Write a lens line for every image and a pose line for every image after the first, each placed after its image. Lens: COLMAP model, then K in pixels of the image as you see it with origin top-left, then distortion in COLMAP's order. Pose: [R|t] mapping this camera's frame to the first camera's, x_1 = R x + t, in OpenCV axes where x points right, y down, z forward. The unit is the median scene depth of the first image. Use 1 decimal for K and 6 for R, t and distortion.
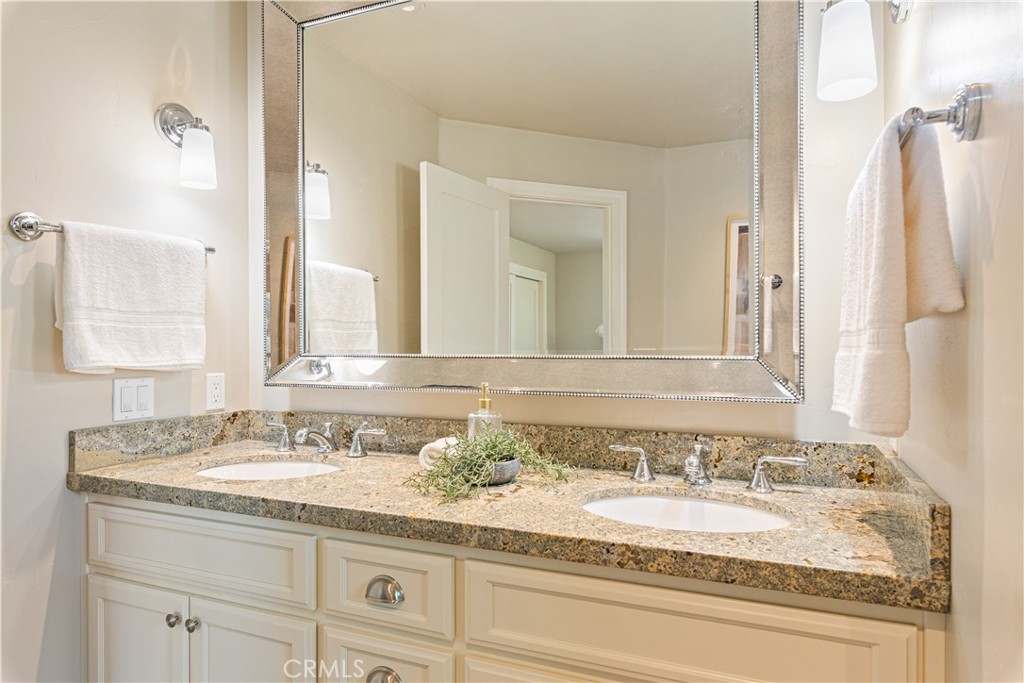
lens RADIAL K [[617.3, 0, 511.9], [0, 617.3, 340.3], [0, 0, 1]] dist [-0.005931, -0.002573]
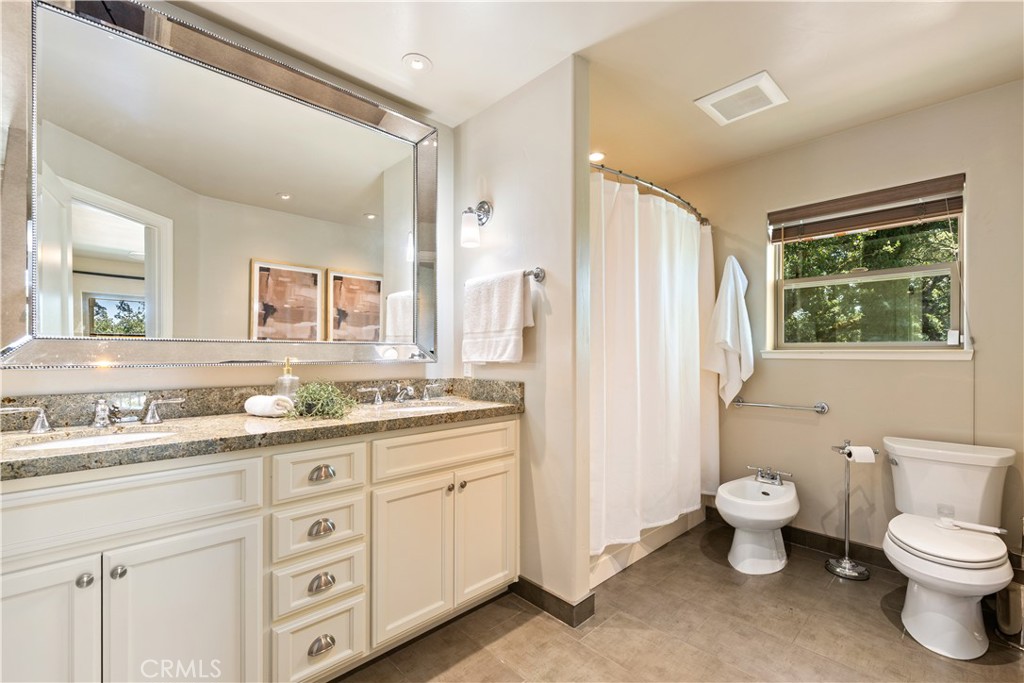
lens RADIAL K [[441.6, 0, 514.7], [0, 441.6, 356.8], [0, 0, 1]] dist [0.001910, -0.000454]
pose [[0.387908, -0.001747, 0.921697, -1.089498], [-0.006638, 0.999967, 0.004689, 0.073992], [-0.921674, -0.007937, 0.387883, 0.044904]]
